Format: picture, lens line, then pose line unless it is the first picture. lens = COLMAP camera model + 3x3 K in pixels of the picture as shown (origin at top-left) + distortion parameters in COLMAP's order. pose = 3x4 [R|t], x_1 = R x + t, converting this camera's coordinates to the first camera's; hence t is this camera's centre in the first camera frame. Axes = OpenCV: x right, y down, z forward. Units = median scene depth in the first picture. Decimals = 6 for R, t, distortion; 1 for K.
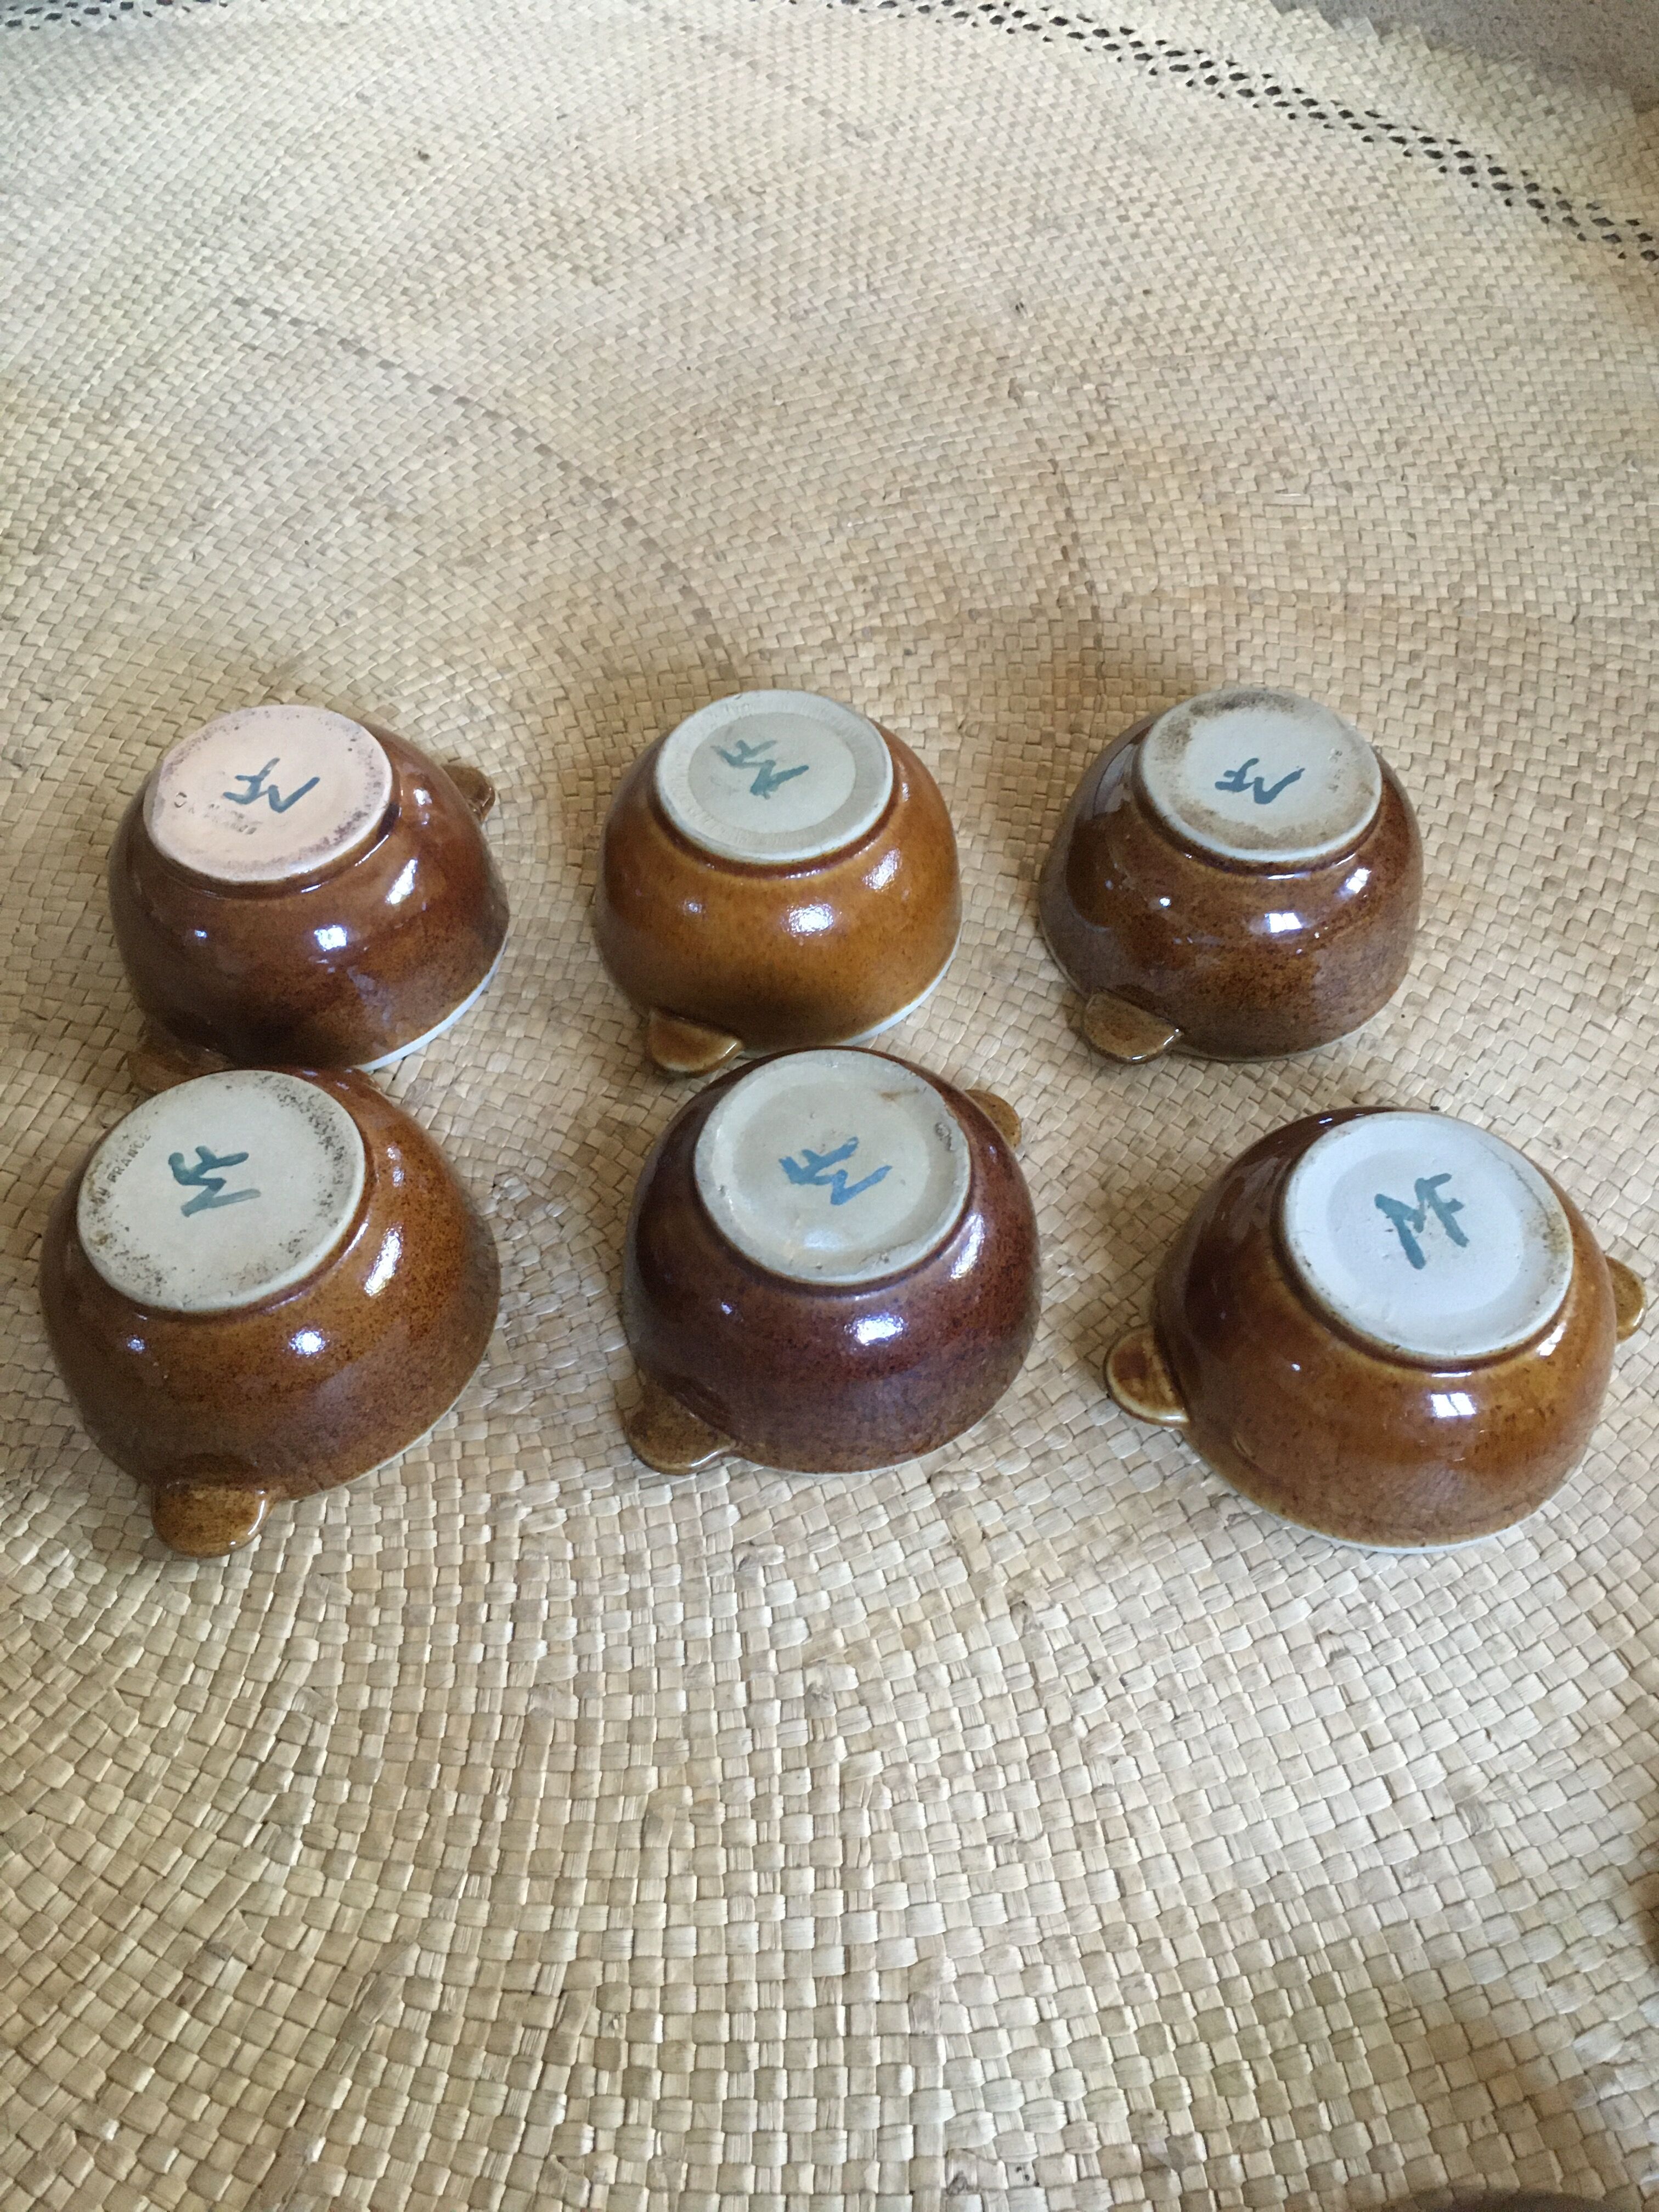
lens RADIAL K [[1916.3, 0, 826.1], [0, 1916.3, 1079.1], [0, 0, 1]] dist [0.080140, -0.124023]
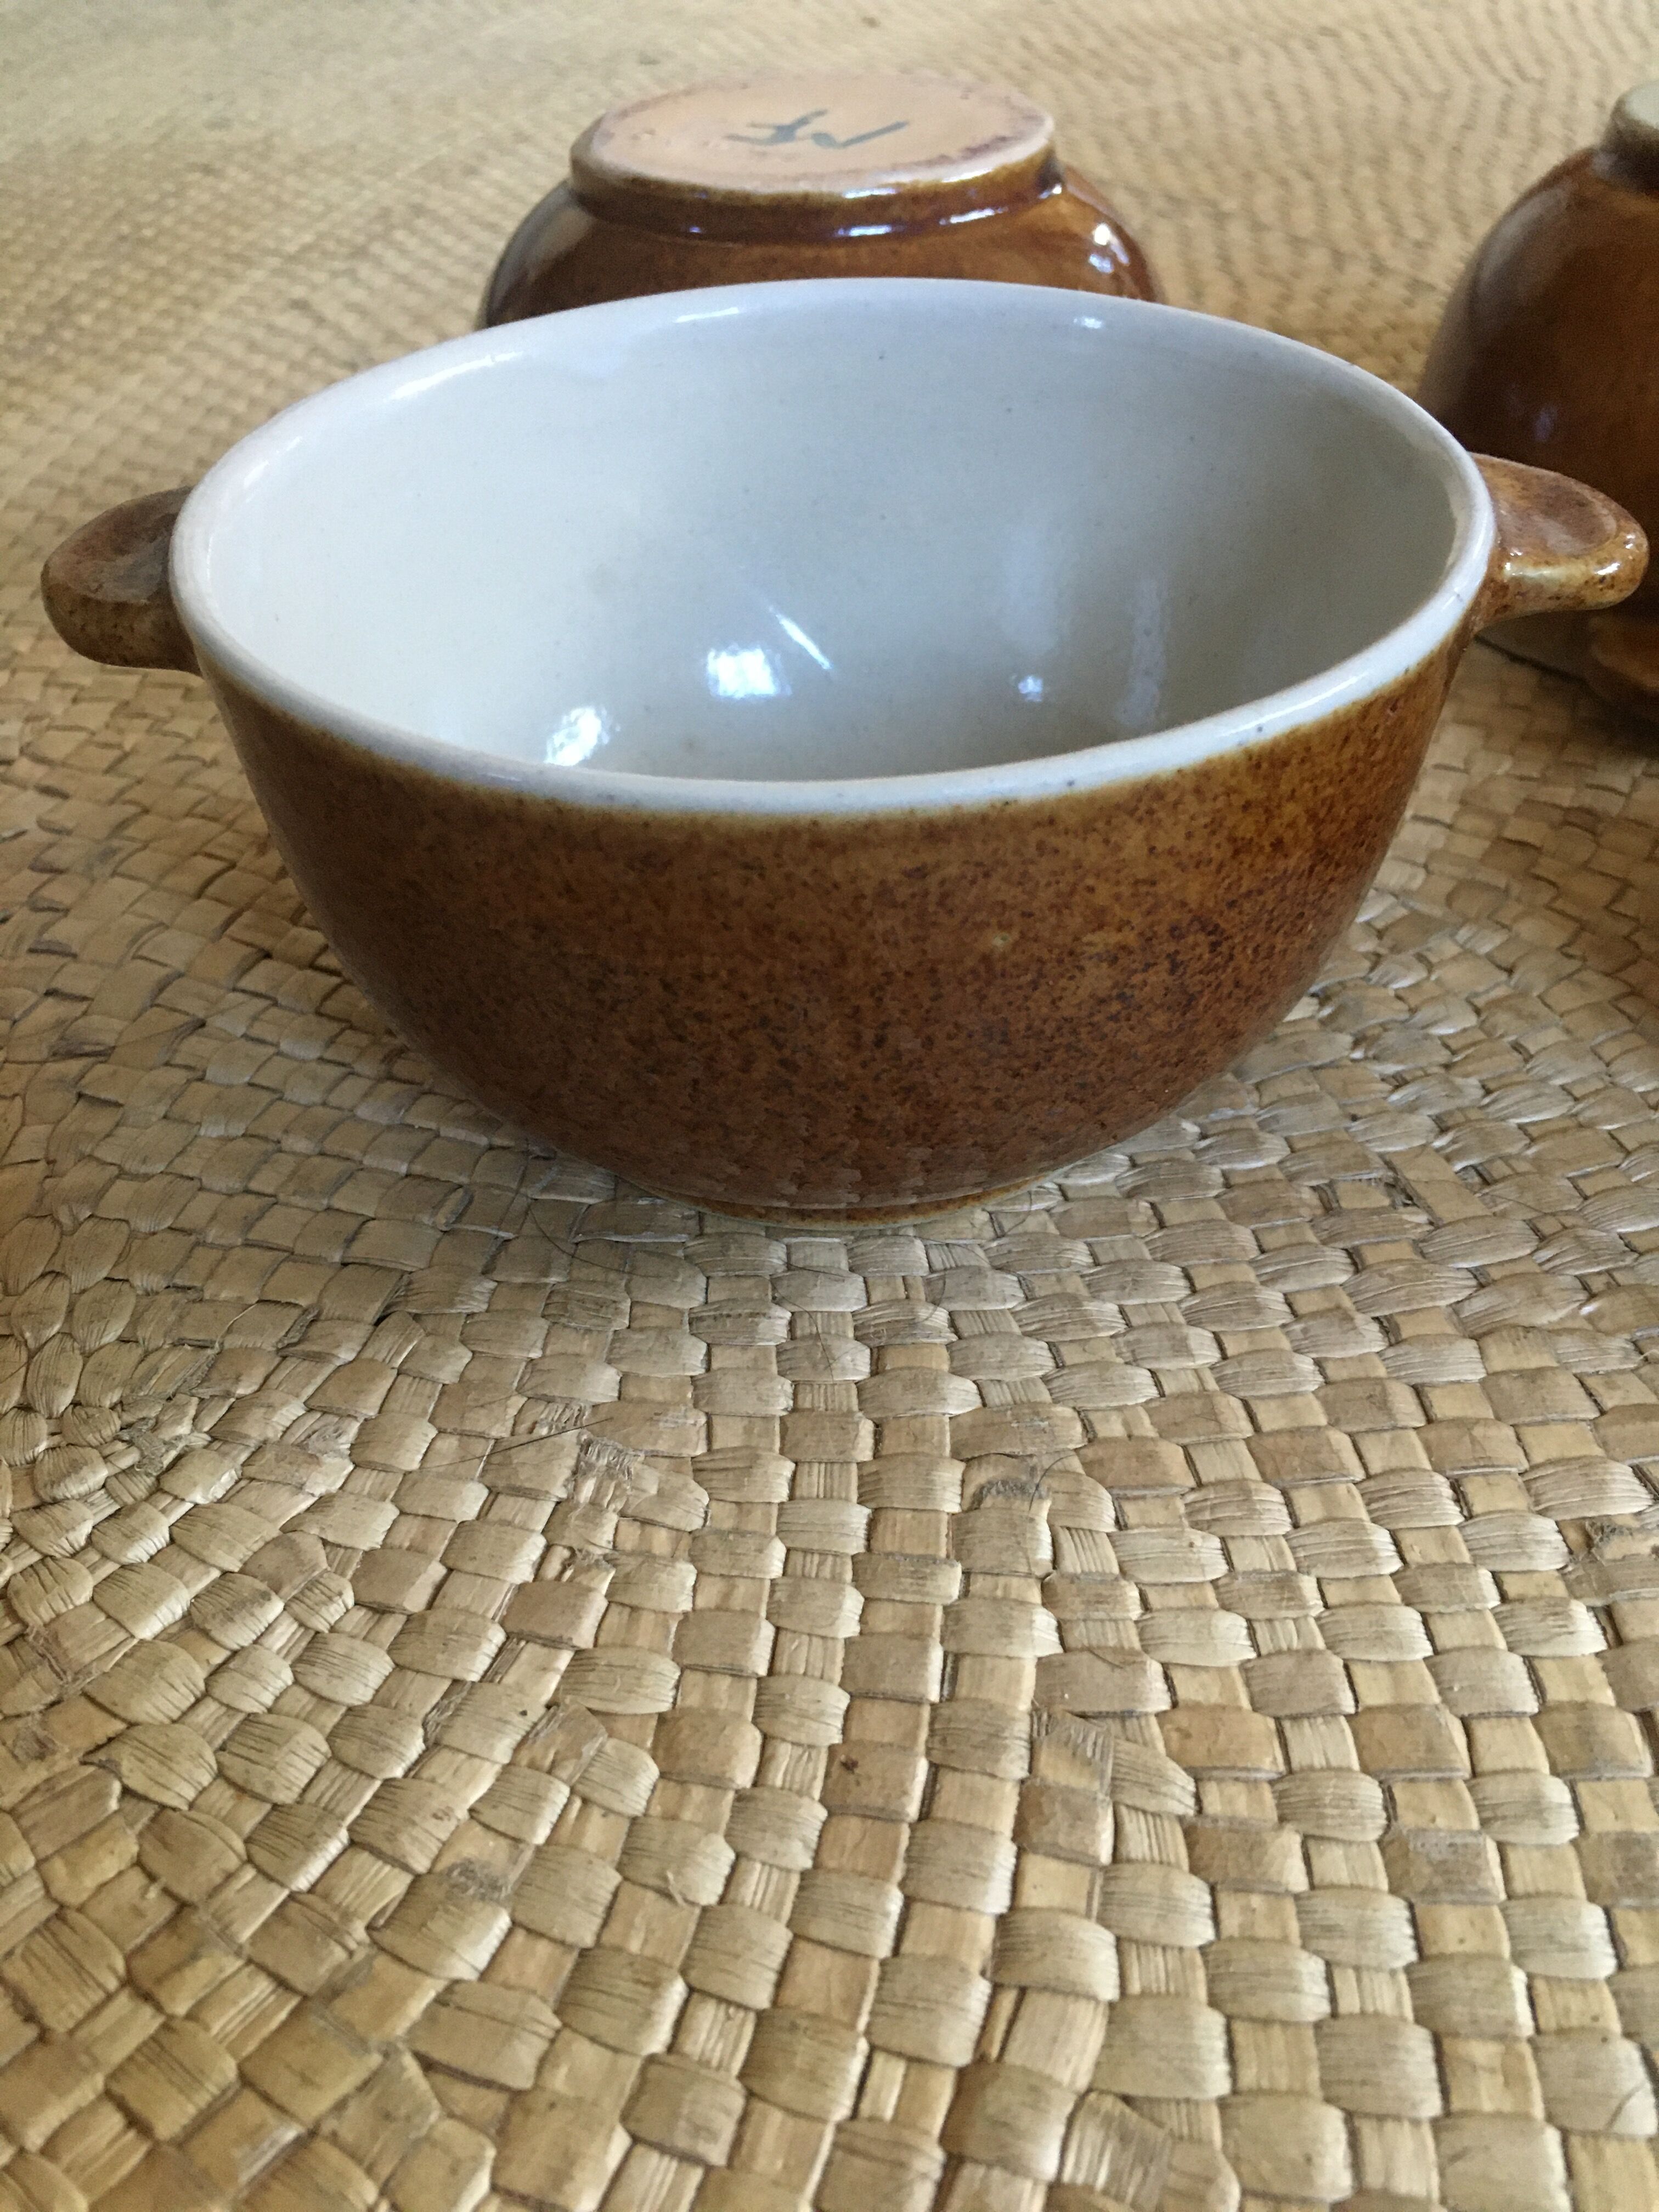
lens RADIAL K [[1909.7, 0, 829.5], [0, 1909.7, 1106.0], [0, 0, 1]] dist [0.074942, -0.123573]
pose [[0.997062, 0.031297, -0.069910, -0.285572], [-0.048420, 0.964752, -0.258667, 0.247178], [0.059351, 0.261292, 0.963433, 0.687623]]
